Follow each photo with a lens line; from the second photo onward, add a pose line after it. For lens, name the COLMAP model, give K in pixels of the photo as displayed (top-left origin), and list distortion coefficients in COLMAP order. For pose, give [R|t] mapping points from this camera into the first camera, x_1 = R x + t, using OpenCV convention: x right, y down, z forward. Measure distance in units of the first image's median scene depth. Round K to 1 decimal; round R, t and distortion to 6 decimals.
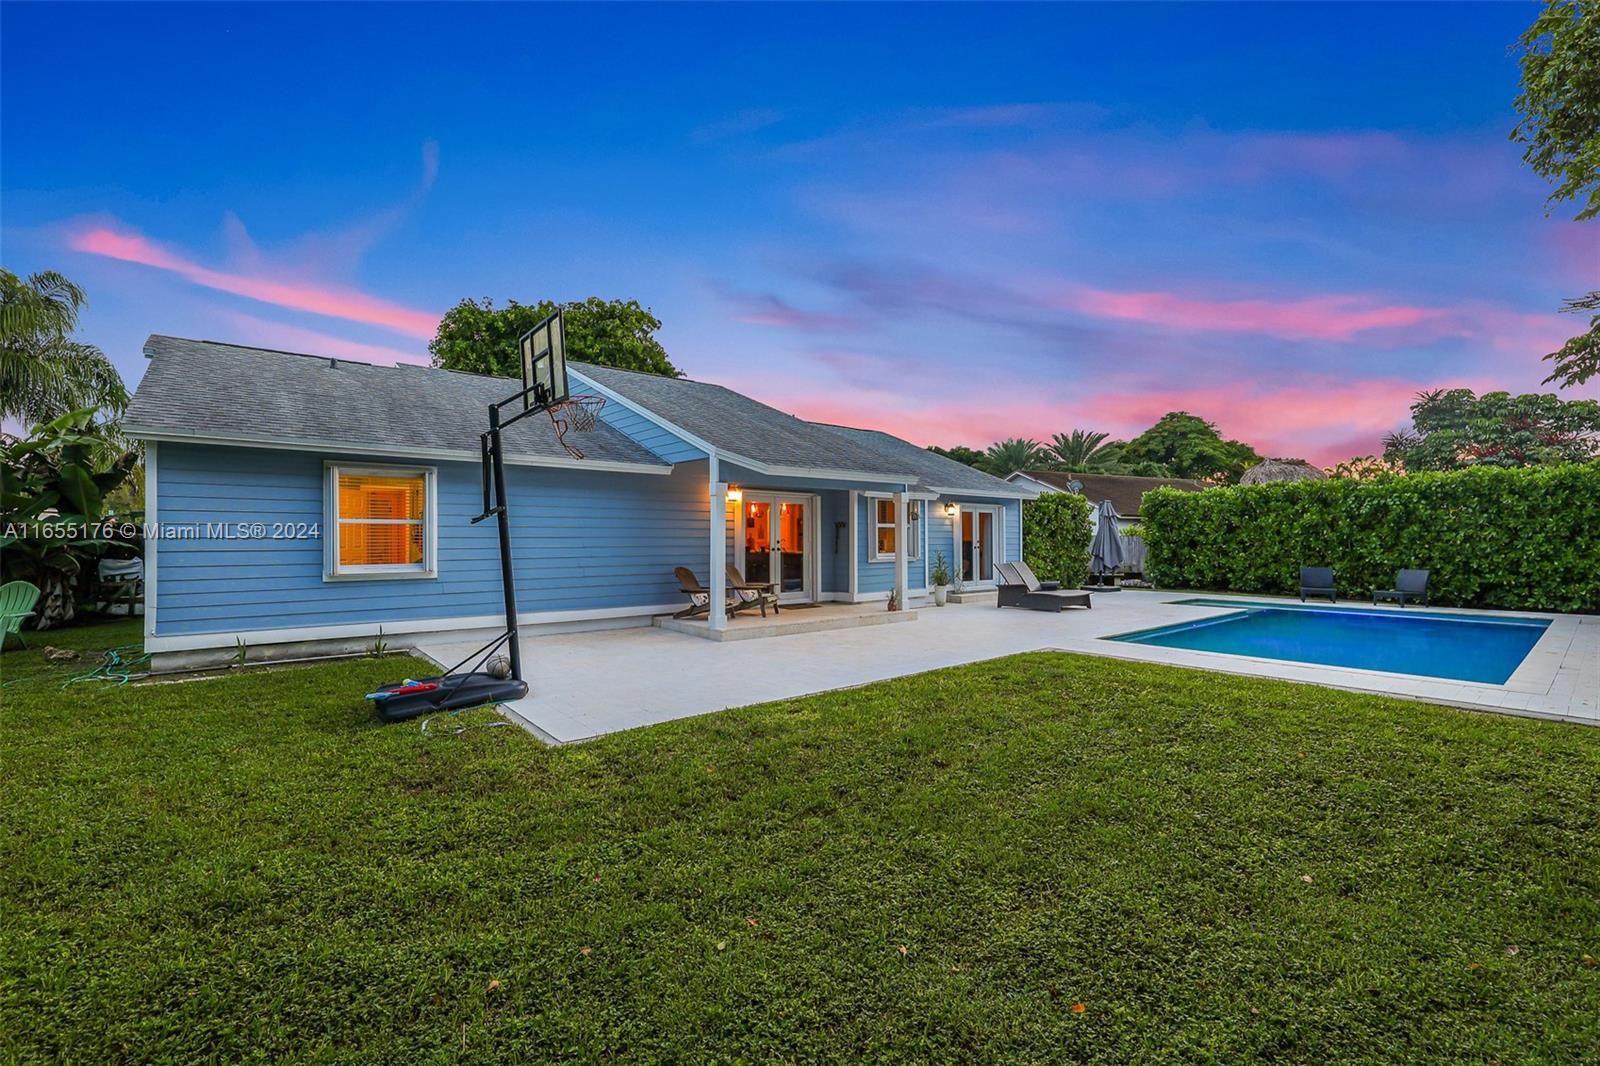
lens RADIAL K [[678.3, 0, 787.0], [0, 678.3, 536.7], [0, 0, 1]] dist [0.002566, -0.001206]
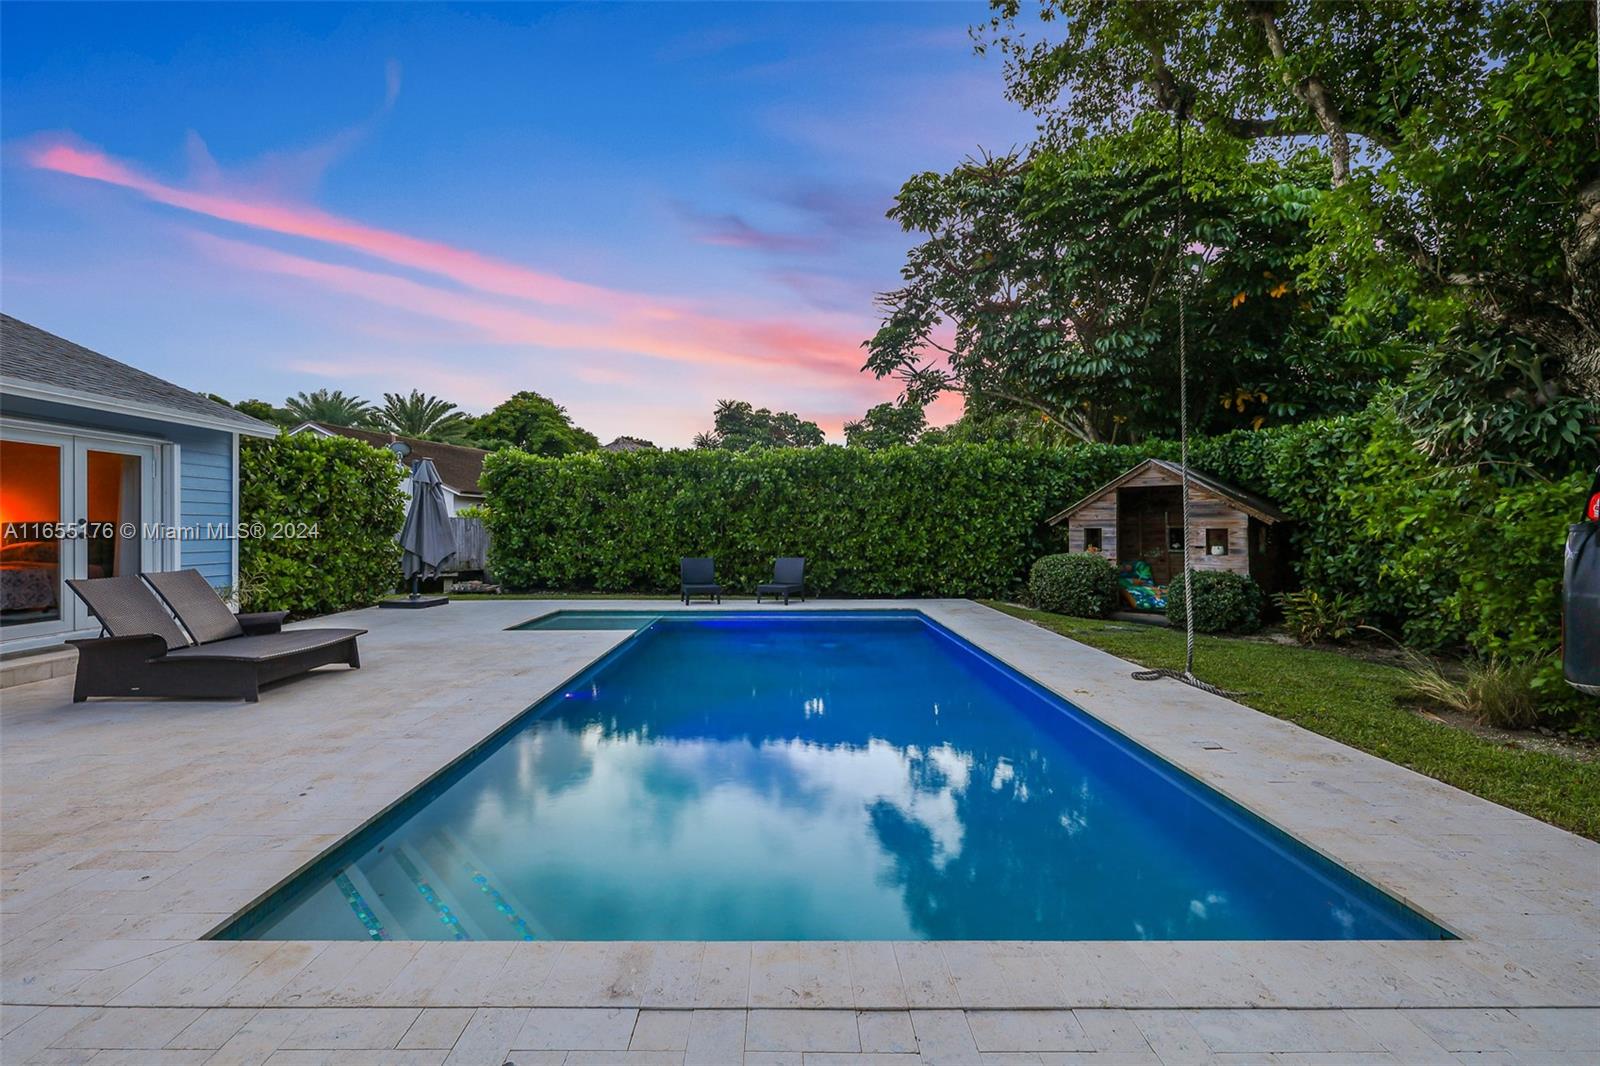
lens RADIAL K [[678.3, 0, 775.8], [0, 678.3, 524.0], [0, 0, 1]] dist [0.002566, -0.001206]
pose [[0.642528, 0.004366, 0.766249, 0.218157], [-0.002951, 0.999990, -0.003223, 0.008116], [-0.766256, -0.000191, 0.642535, 0.387521]]
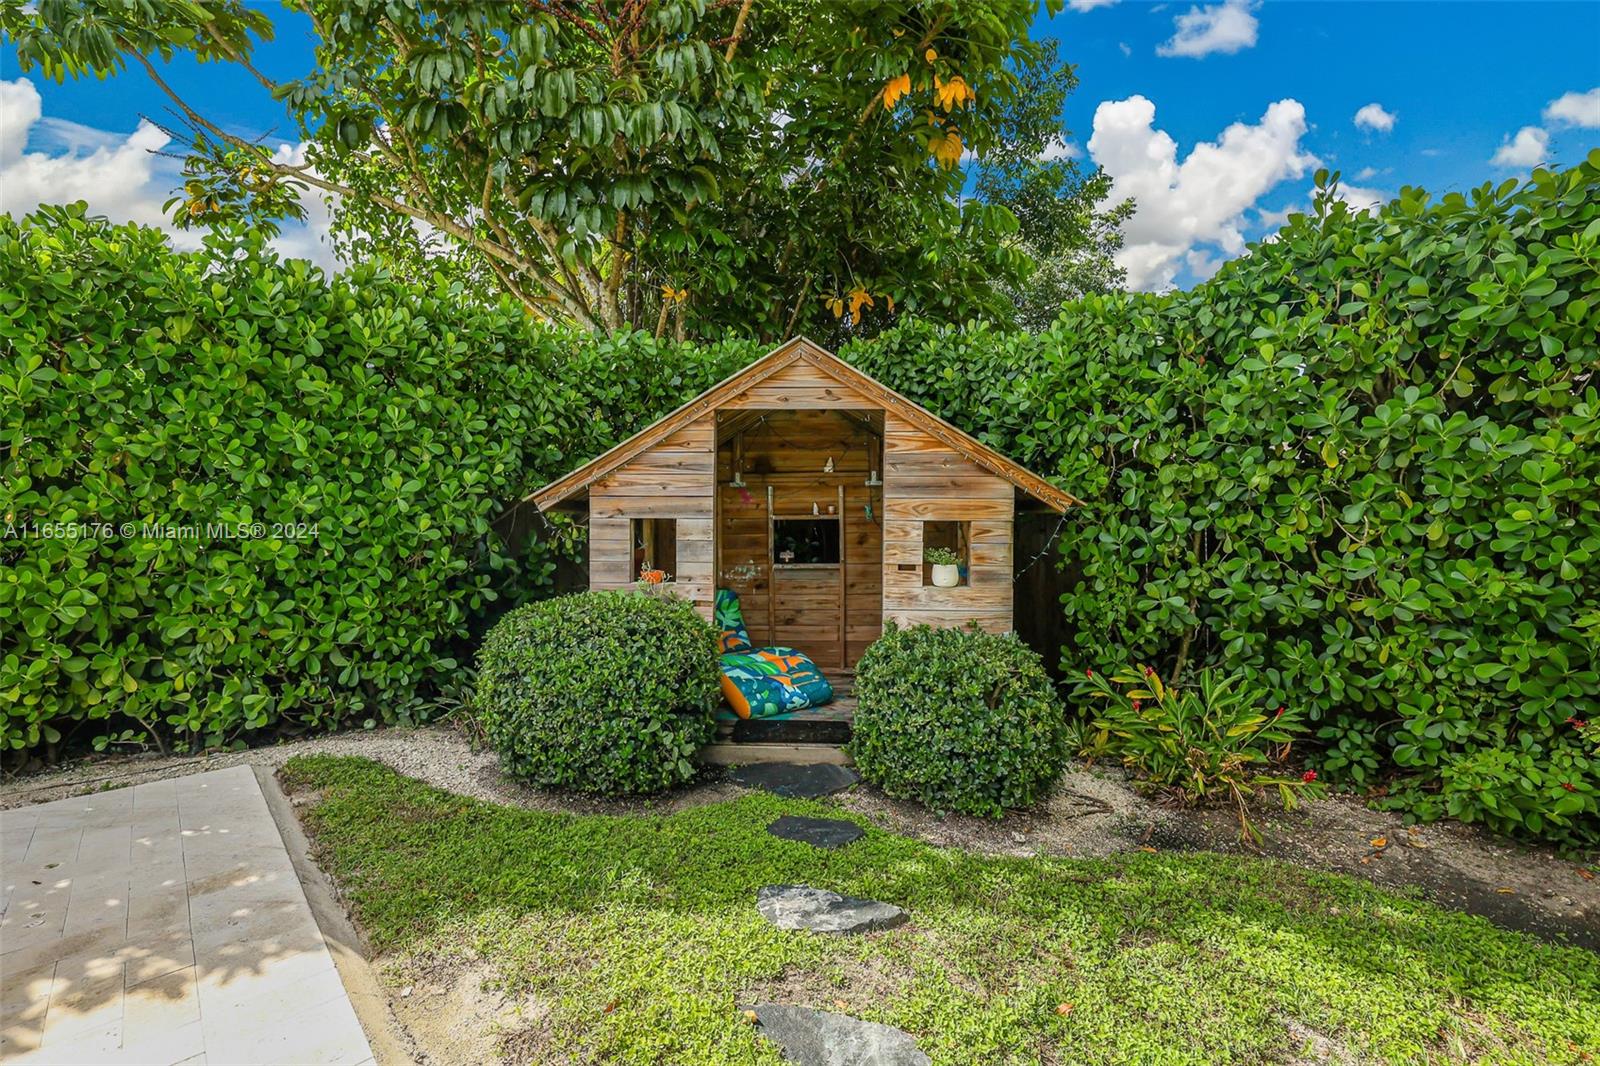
lens RADIAL K [[678.3, 0, 775.5], [0, 678.3, 537.1], [0, 0, 1]] dist [0.002566, -0.001206]
pose [[-0.047674, -0.019976, 0.998663, 0.667631], [-0.009144, 0.999767, 0.019562, 0.010646], [-0.998821, -0.008200, -0.047845, 0.539669]]
